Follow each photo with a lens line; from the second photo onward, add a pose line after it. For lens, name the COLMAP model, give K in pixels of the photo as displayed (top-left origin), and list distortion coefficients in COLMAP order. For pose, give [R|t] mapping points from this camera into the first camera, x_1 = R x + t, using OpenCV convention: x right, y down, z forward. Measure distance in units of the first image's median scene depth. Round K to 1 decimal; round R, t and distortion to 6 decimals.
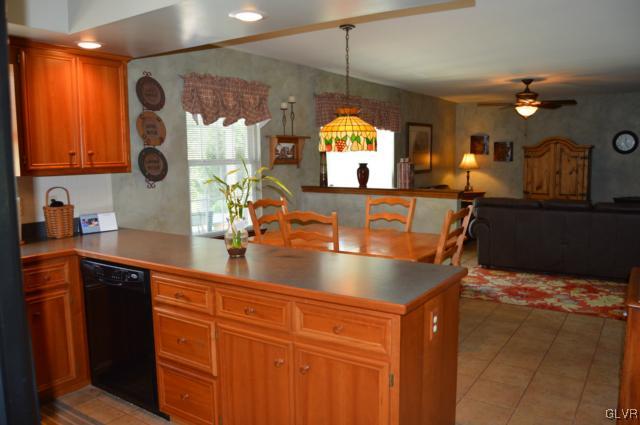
lens RADIAL K [[509.9, 0, 322.9], [0, 509.9, 214.7], [0, 0, 1]] dist [-0.090516, 0.034496]
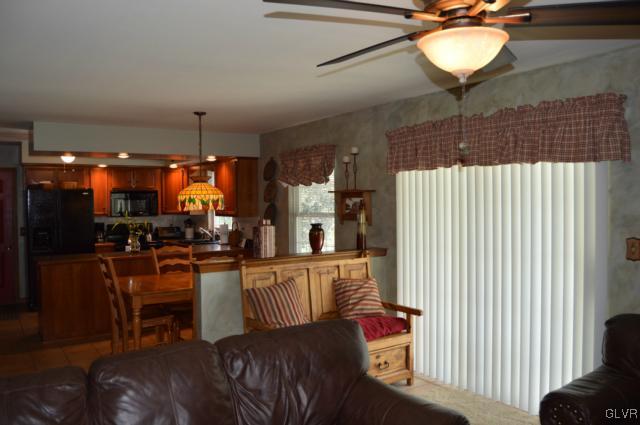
lens RADIAL K [[509.9, 0, 321.2], [0, 509.9, 213.1], [0, 0, 1]] dist [-0.090516, 0.034496]
pose [[-0.372209, 0.036969, -0.927412, 1.339949], [-0.091844, 0.992835, 0.076437, -0.292454], [0.923593, 0.113628, -0.366147, 2.108958]]
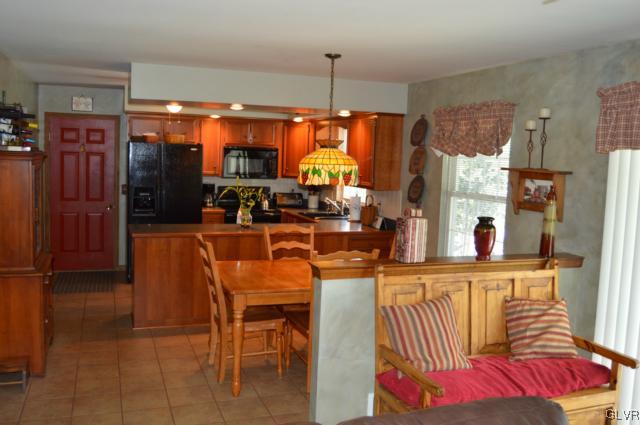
lens RADIAL K [[585.8, 0, 323.4], [0, 585.8, 211.5], [0, 0, 1]] dist [-0.069216, 0.000000]
pose [[-0.585117, 0.067538, -0.808132, 1.157294], [-0.124576, 0.977212, 0.171866, -0.320021], [0.801323, 0.201235, -0.563369, 1.978483]]
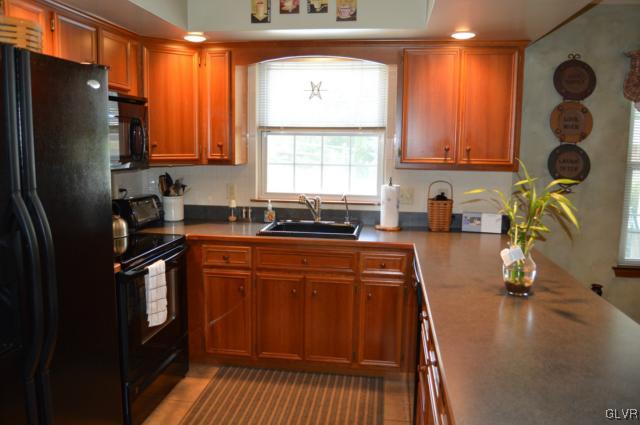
lens RADIAL K [[509.9, 0, 319.4], [0, 509.9, 212.0], [0, 0, 1]] dist [-0.090516, 0.034496]
pose [[0.439582, 0.134396, -0.888091, 0.277711], [-0.122574, 0.988468, 0.088916, -0.053763], [0.889800, 0.069771, 0.450986, 0.314076]]
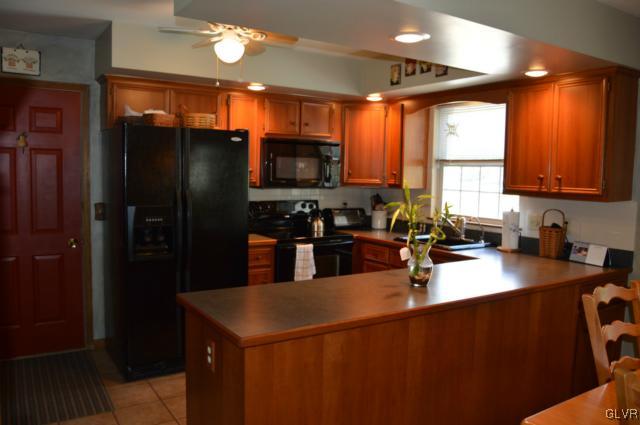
lens RADIAL K [[509.9, 0, 320.5], [0, 509.9, 214.8], [0, 0, 1]] dist [-0.090516, 0.034496]
pose [[-0.392261, 0.080451, -0.916329, 0.617753], [-0.123084, 0.982619, 0.138960, -0.128364], [0.911582, 0.167294, -0.375541, 0.934860]]
